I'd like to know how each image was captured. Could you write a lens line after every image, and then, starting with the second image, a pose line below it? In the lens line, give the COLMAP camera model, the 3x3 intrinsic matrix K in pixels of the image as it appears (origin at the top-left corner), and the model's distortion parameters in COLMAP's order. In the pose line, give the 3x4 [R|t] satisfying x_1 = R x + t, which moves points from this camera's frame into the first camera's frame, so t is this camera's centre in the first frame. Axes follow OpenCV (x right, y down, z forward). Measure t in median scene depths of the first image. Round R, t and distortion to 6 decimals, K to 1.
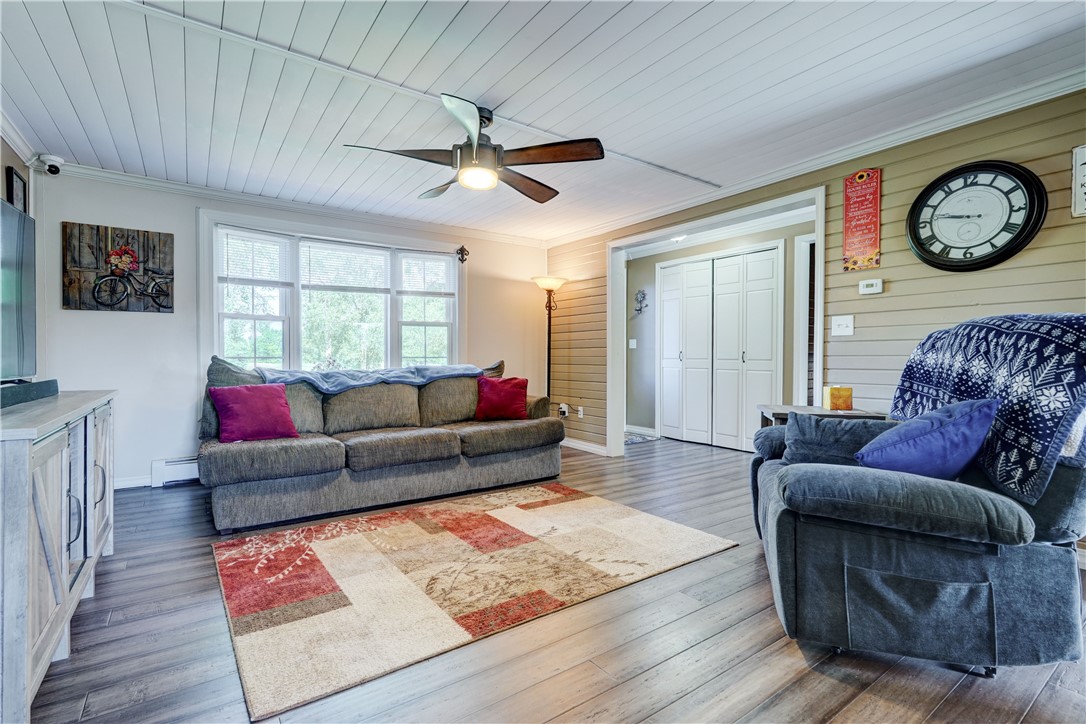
lens RADIAL K [[507.1, 0, 543.4], [0, 507.1, 358.8], [0, 0, 1]] dist [-0.013989, -0.000041]
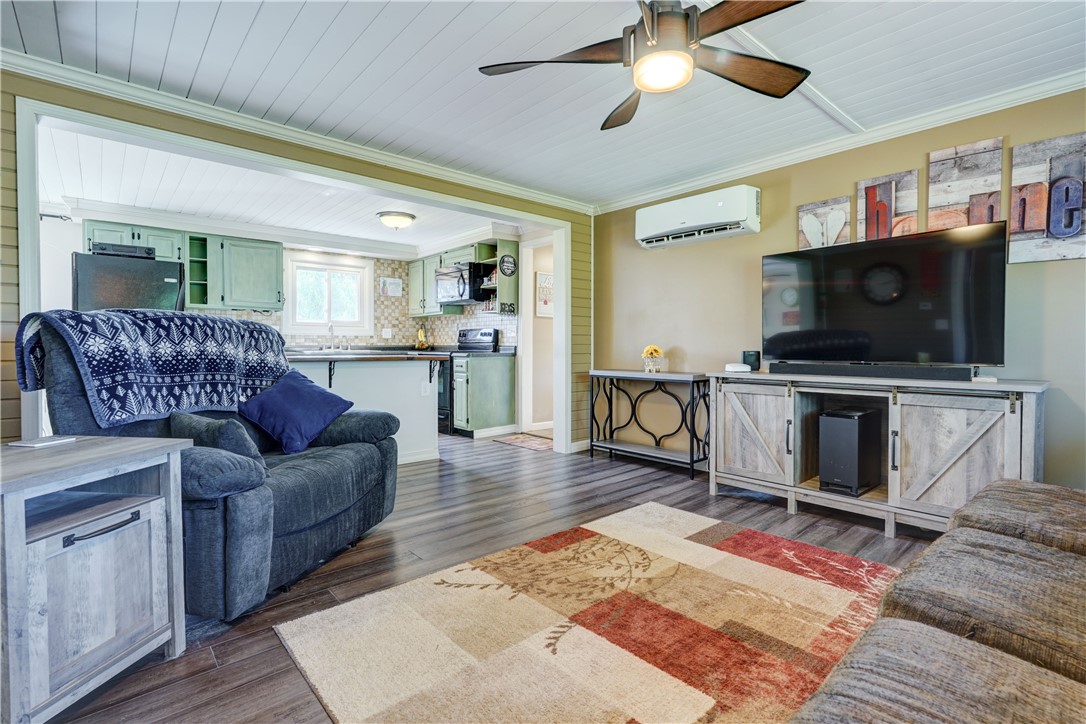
lens RADIAL K [[507.1, 0, 539.4], [0, 507.1, 356.7], [0, 0, 1]] dist [-0.013989, -0.000041]
pose [[-0.994074, -0.002397, -0.108683, 0.117295], [-0.005308, 0.999635, 0.026499, -0.018123], [0.108580, 0.026919, -0.993723, 1.863126]]
